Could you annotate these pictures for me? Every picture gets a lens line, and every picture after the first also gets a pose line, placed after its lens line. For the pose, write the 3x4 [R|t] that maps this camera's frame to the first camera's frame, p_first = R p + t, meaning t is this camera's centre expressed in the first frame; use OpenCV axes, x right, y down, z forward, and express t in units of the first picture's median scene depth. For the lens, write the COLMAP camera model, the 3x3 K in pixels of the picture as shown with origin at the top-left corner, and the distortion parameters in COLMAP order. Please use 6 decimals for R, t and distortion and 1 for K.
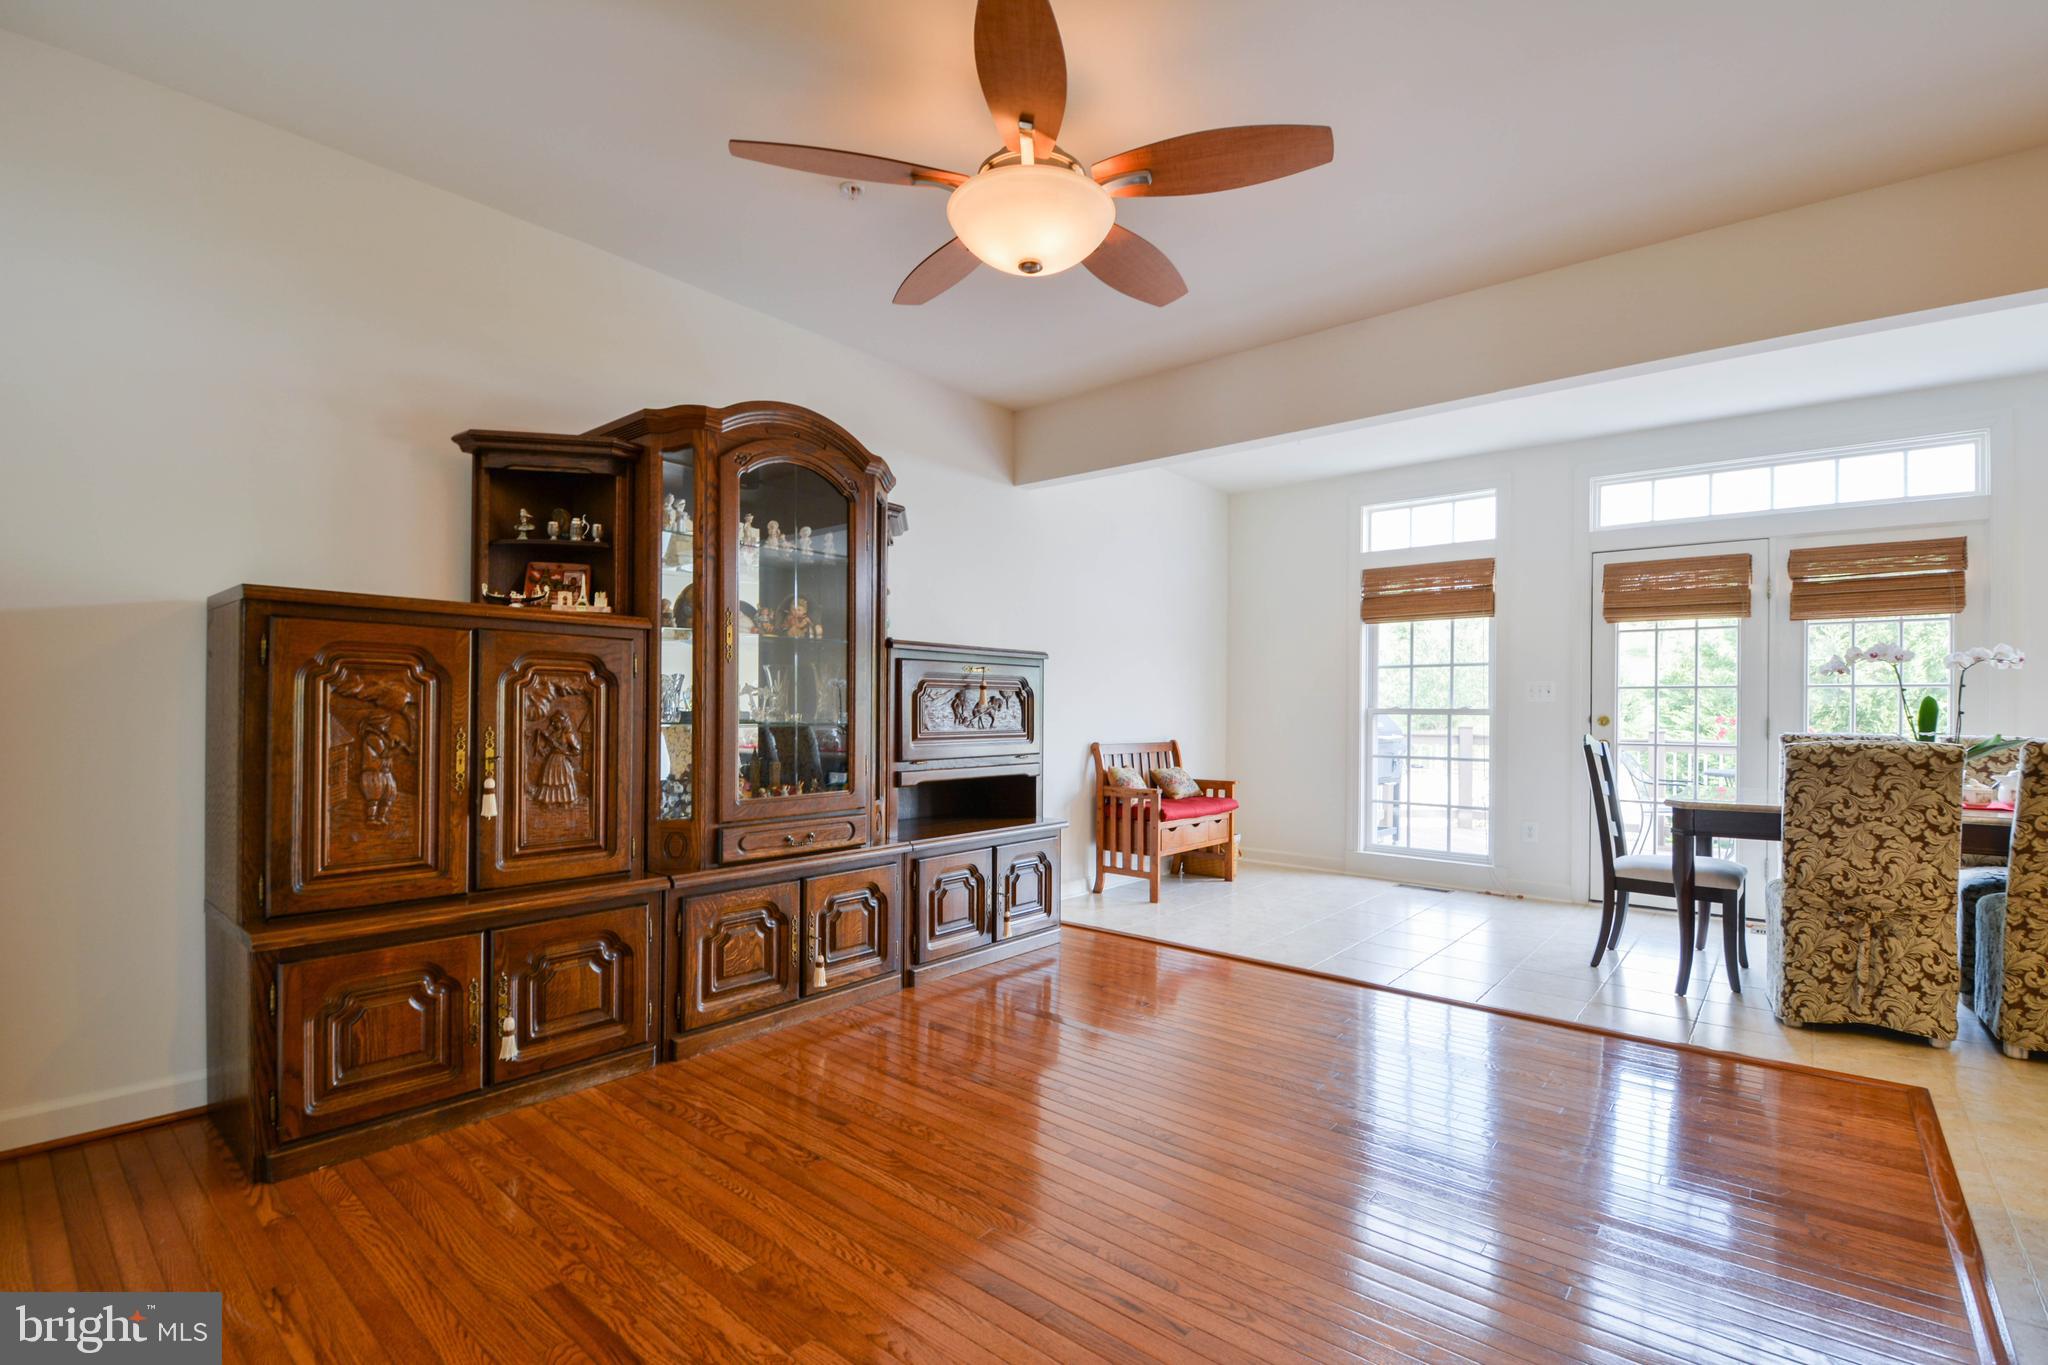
lens RADIAL K [[928.4, 0, 1042.2], [0, 928.4, 711.8], [0, 0, 1]] dist [0.000795, -0.013405]
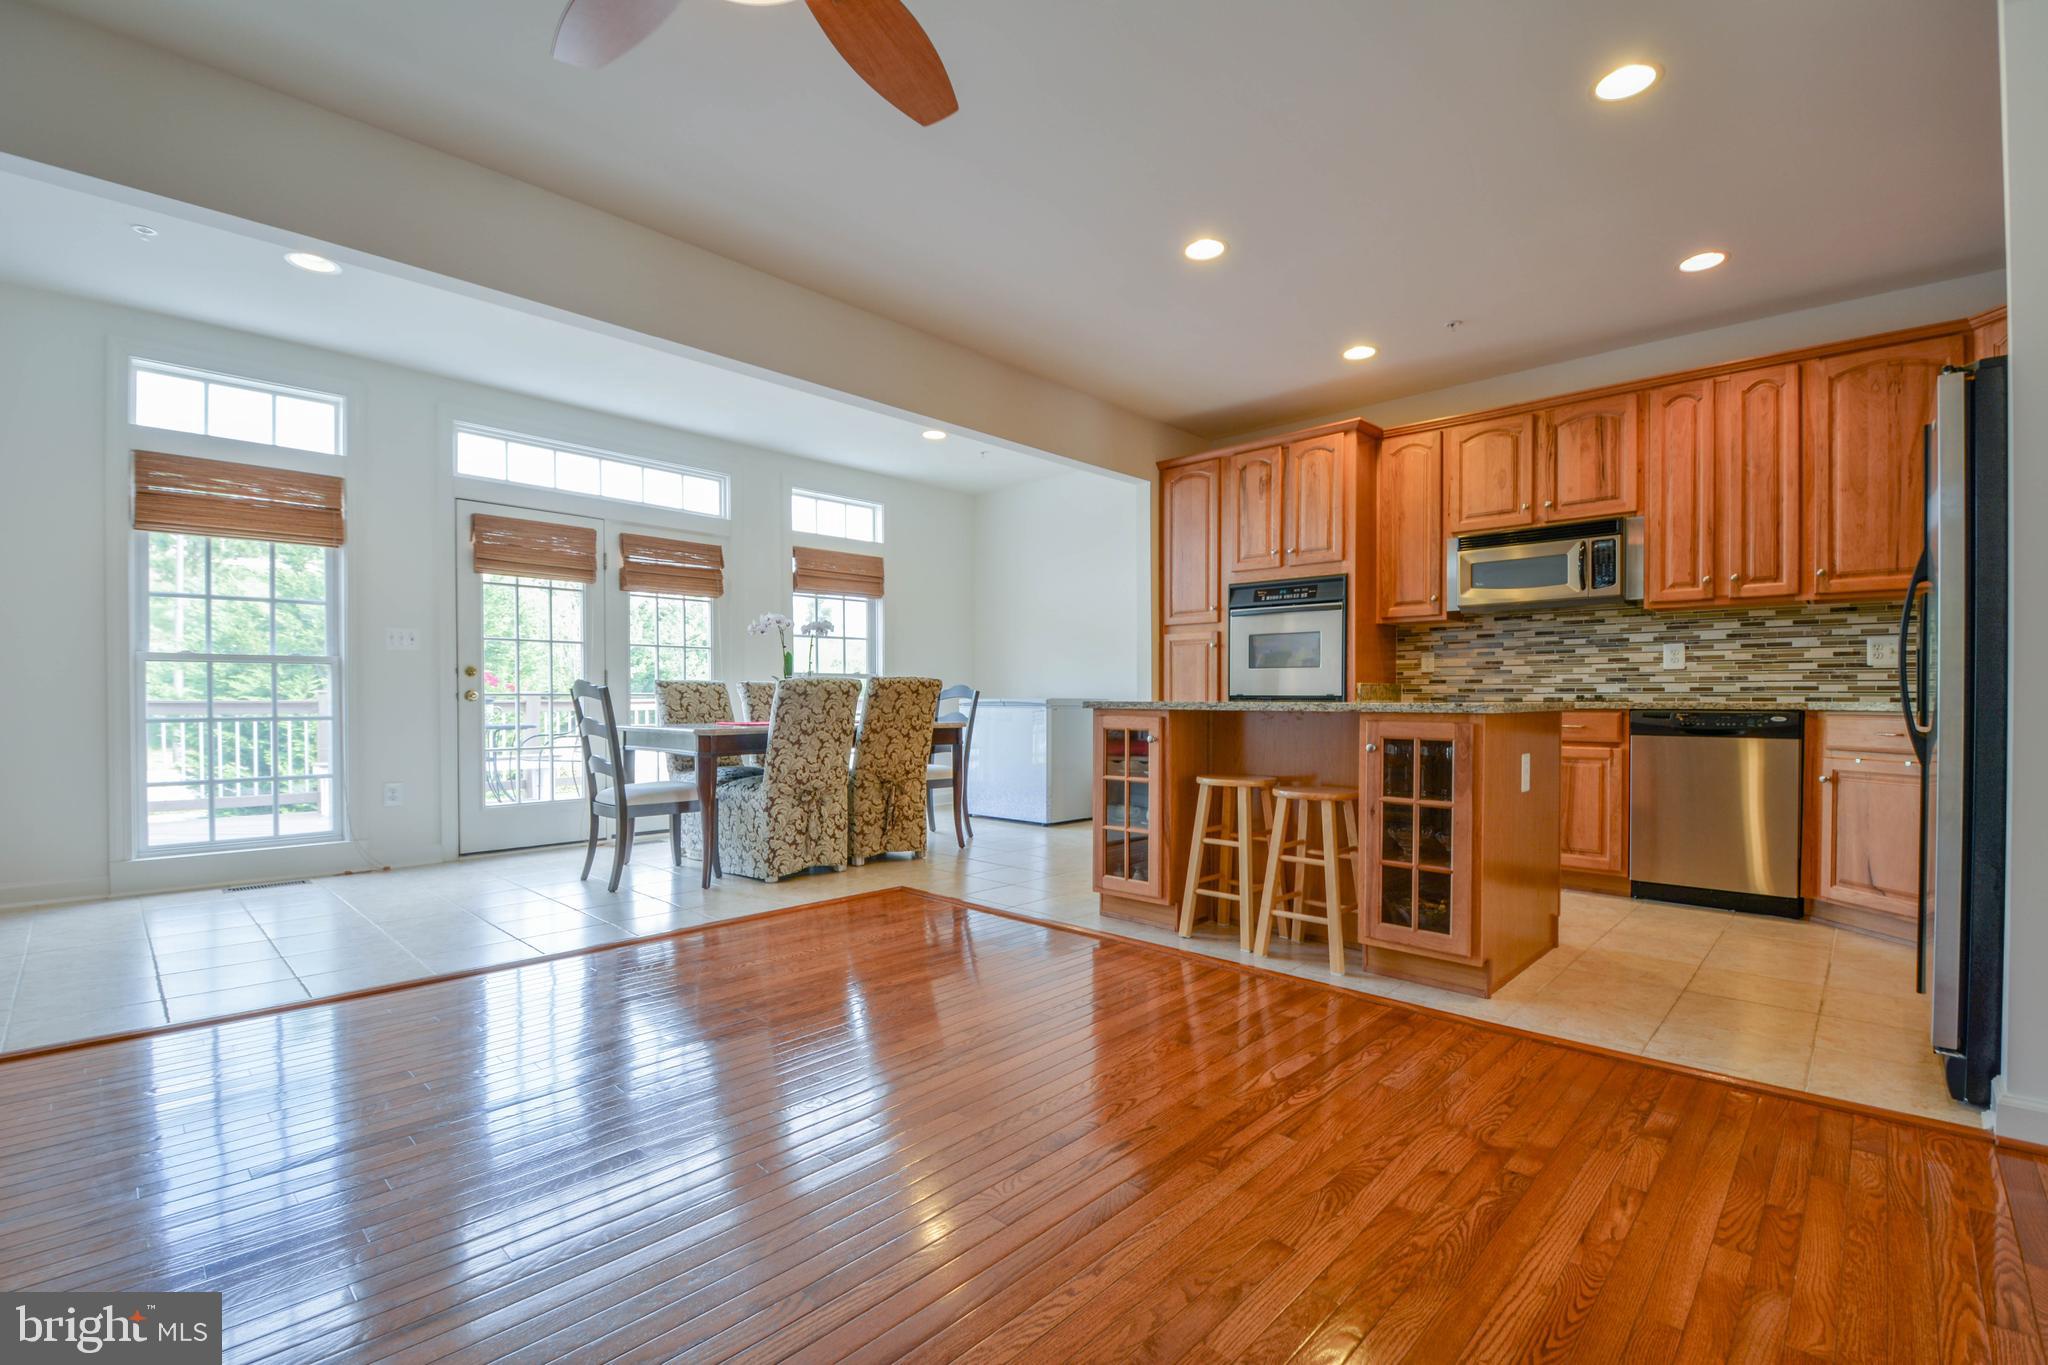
lens RADIAL K [[908.3, 0, 1037.4], [0, 908.3, 706.4], [0, 0, 1]] dist [0.020409, -0.017181]
pose [[0.060553, -0.020386, 0.997957, -0.435154], [0.001544, 0.999792, 0.020329, 0.037927], [-0.998164, 0.000310, 0.060571, 0.420727]]
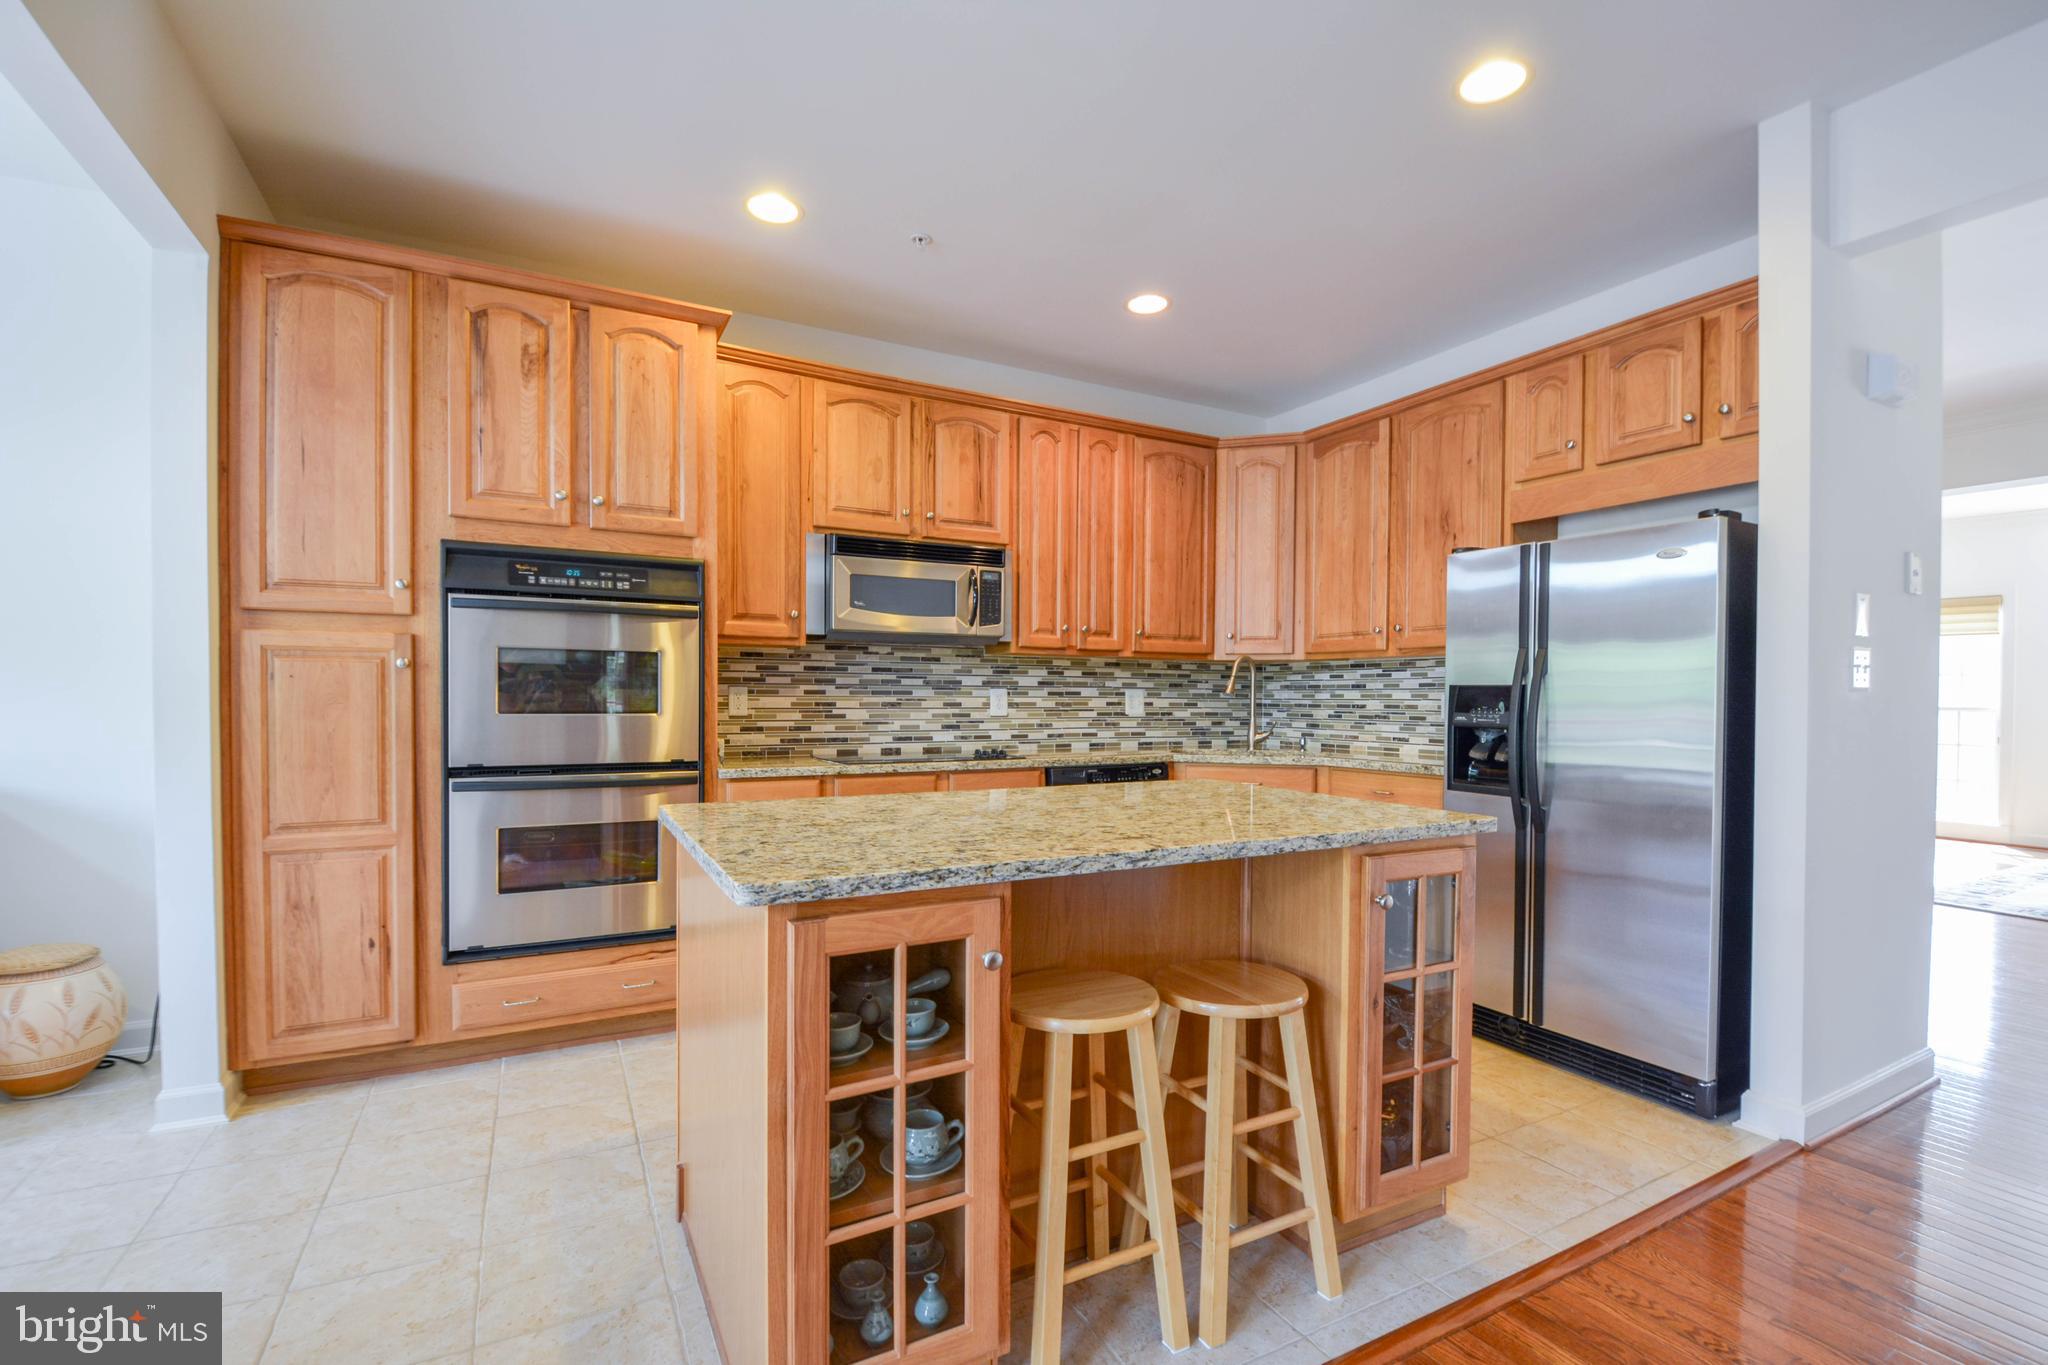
lens RADIAL K [[908.3, 0, 1037.4], [0, 908.3, 706.4], [0, 0, 1]] dist [0.020409, -0.017181]
pose [[-0.926462, -0.020760, 0.375814, 0.274000], [-0.015142, 0.999725, 0.017896, -0.012820], [-0.376082, 0.010889, -0.926522, 0.666000]]
